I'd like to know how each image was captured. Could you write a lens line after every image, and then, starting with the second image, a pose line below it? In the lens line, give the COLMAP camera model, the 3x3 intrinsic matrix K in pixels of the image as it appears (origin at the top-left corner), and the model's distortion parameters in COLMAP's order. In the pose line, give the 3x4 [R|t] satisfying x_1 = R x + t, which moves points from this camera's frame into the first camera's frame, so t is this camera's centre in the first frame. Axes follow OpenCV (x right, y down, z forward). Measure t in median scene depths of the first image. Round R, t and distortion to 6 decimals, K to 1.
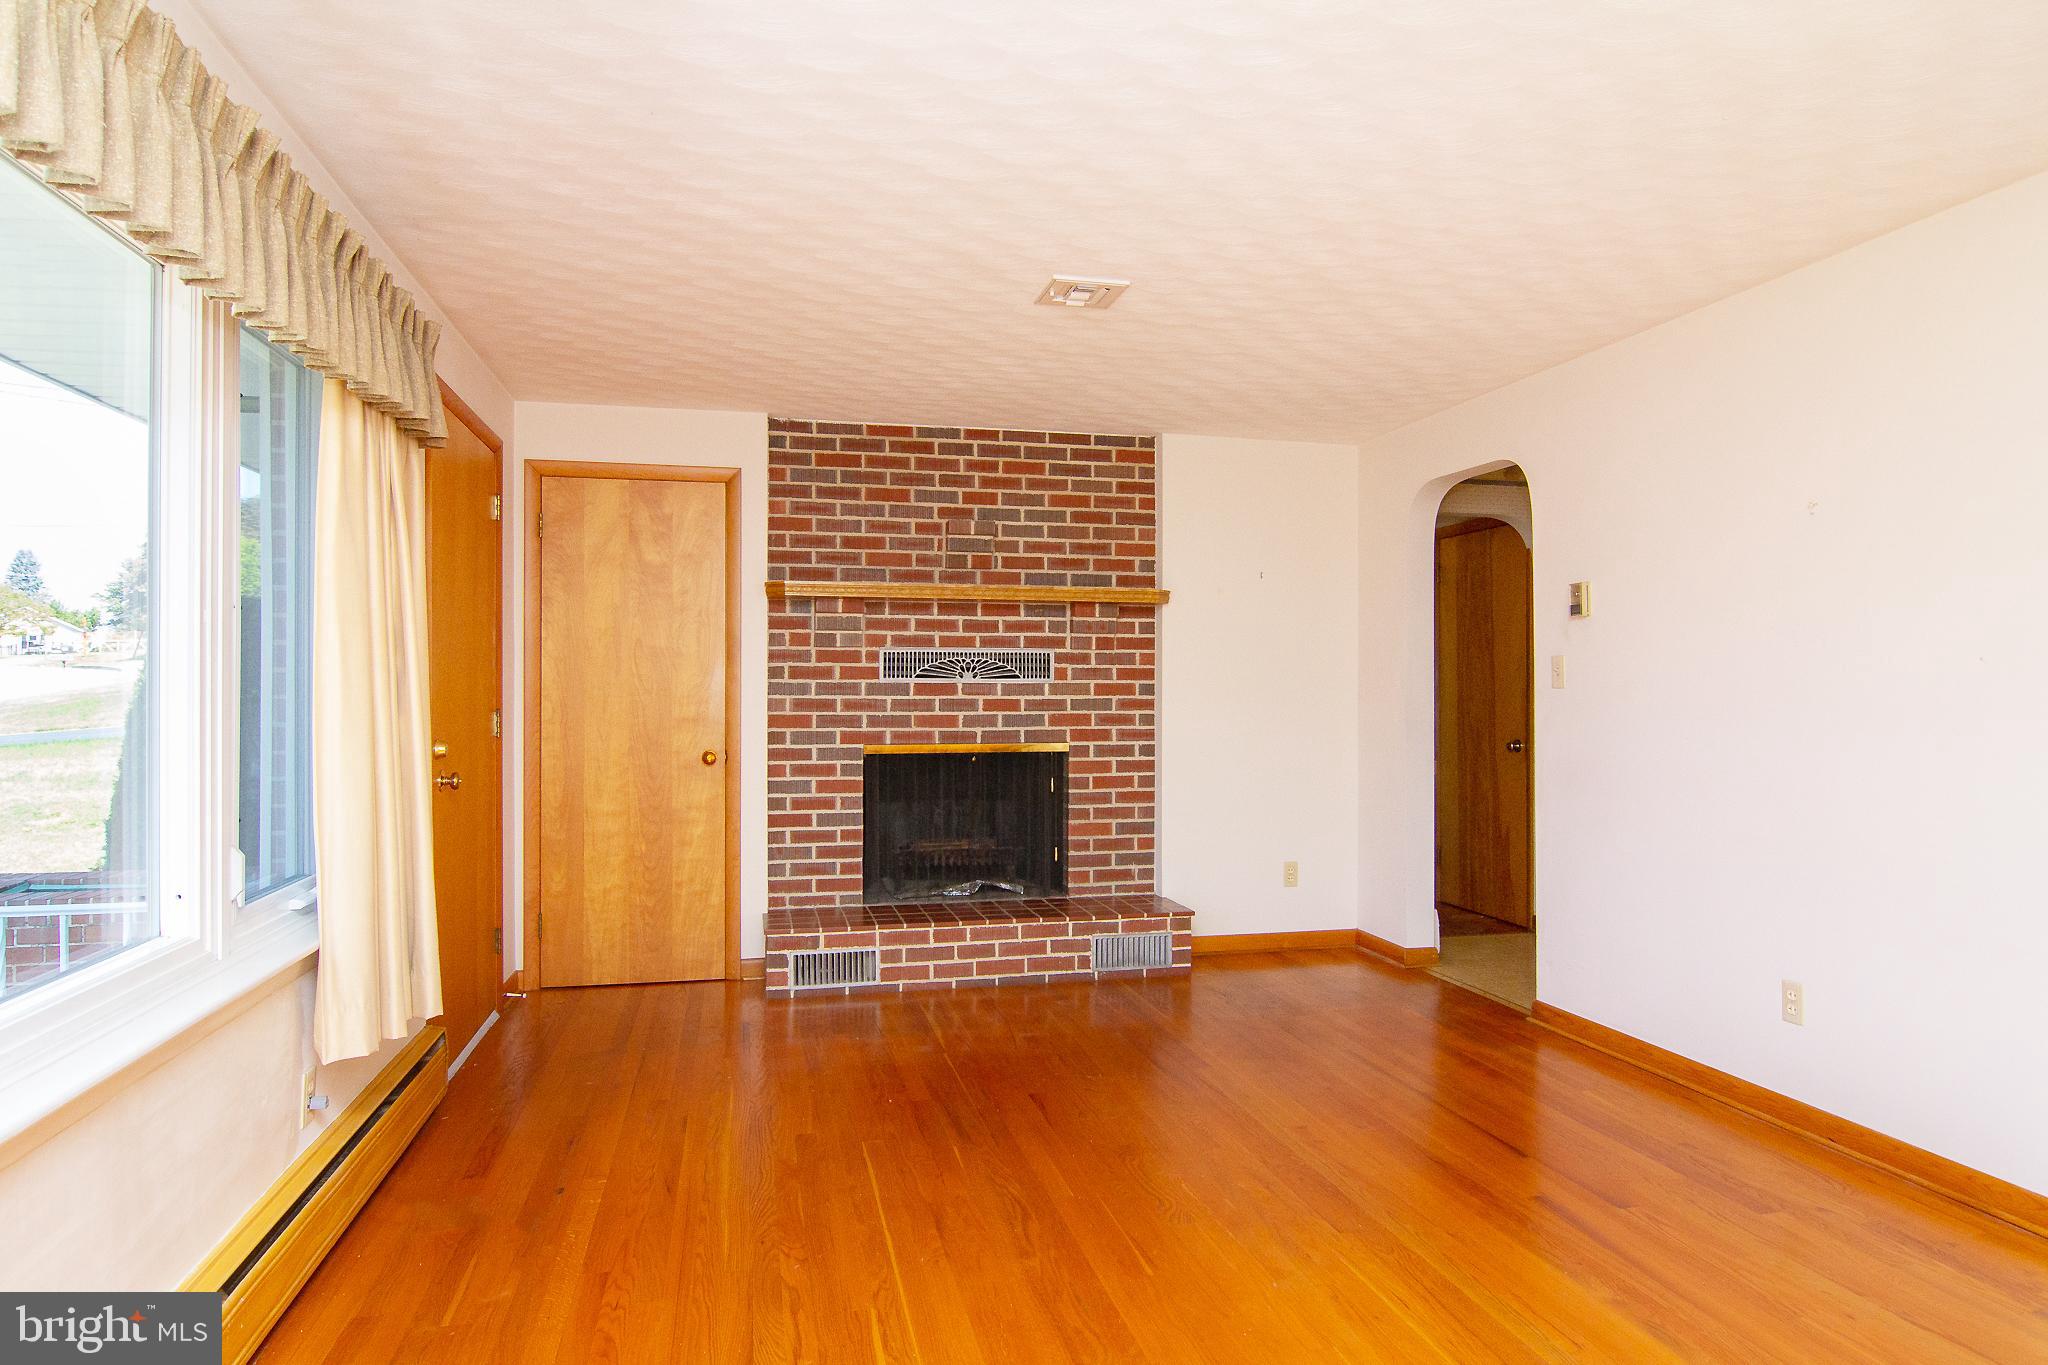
lens RADIAL K [[1241.1, 0, 1029.5], [0, 1241.1, 713.8], [0, 0, 1]] dist [-0.008685, -0.000998]
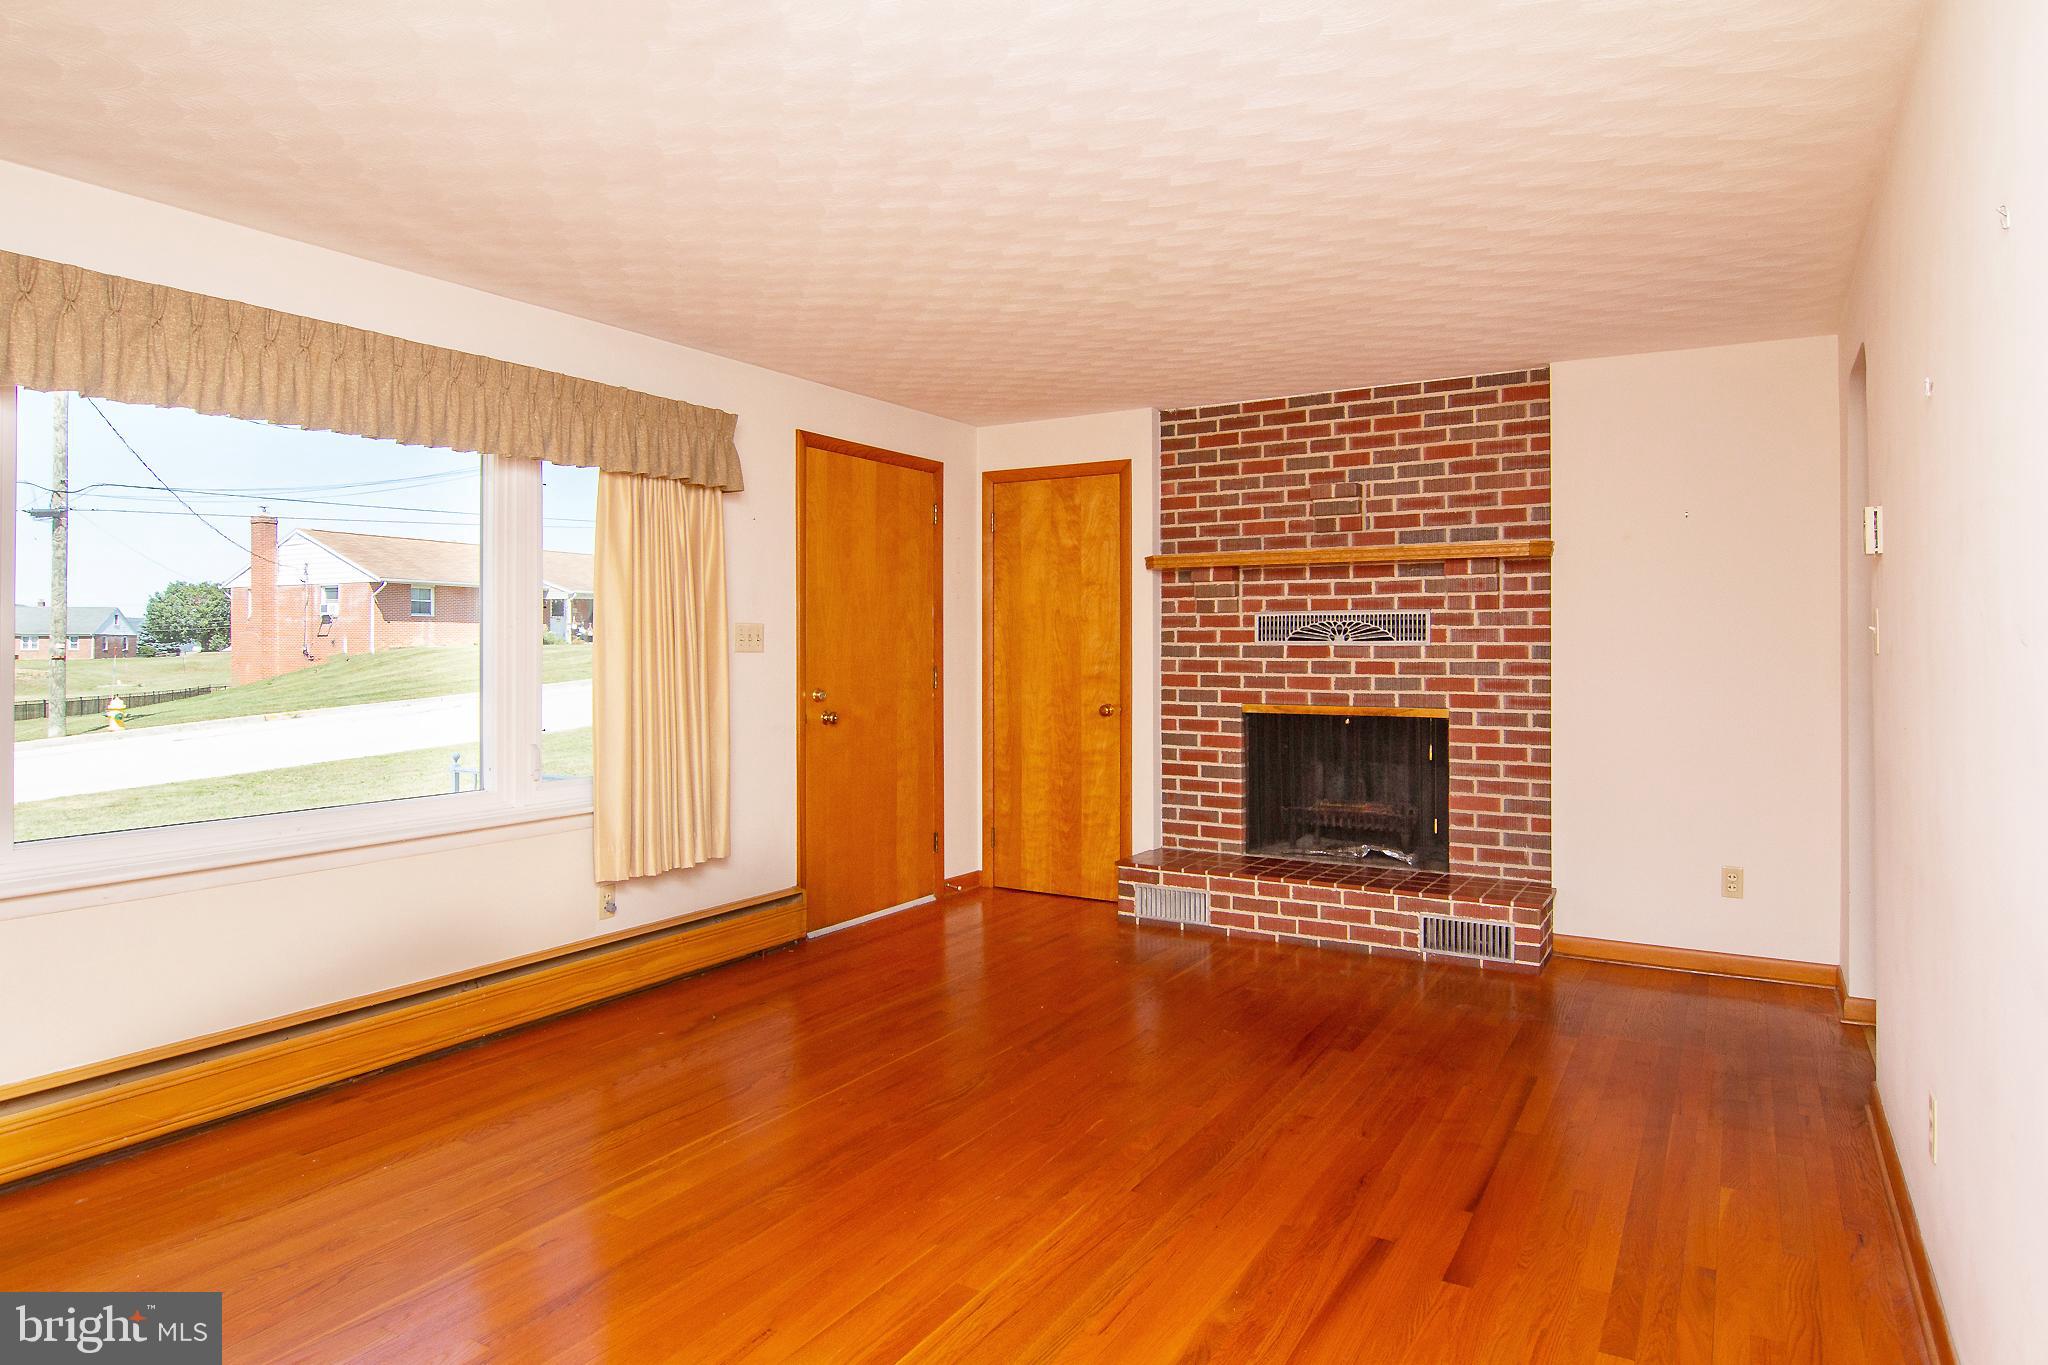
lens RADIAL K [[1243.5, 0, 1036.2], [0, 1243.5, 670.2], [0, 0, 1]] dist [-0.011542, -0.002209]
pose [[0.703729, 0.012481, -0.710359, 0.496582], [-0.012705, 0.999907, 0.004982, -0.006880], [0.710355, 0.005519, 0.703822, 0.122041]]
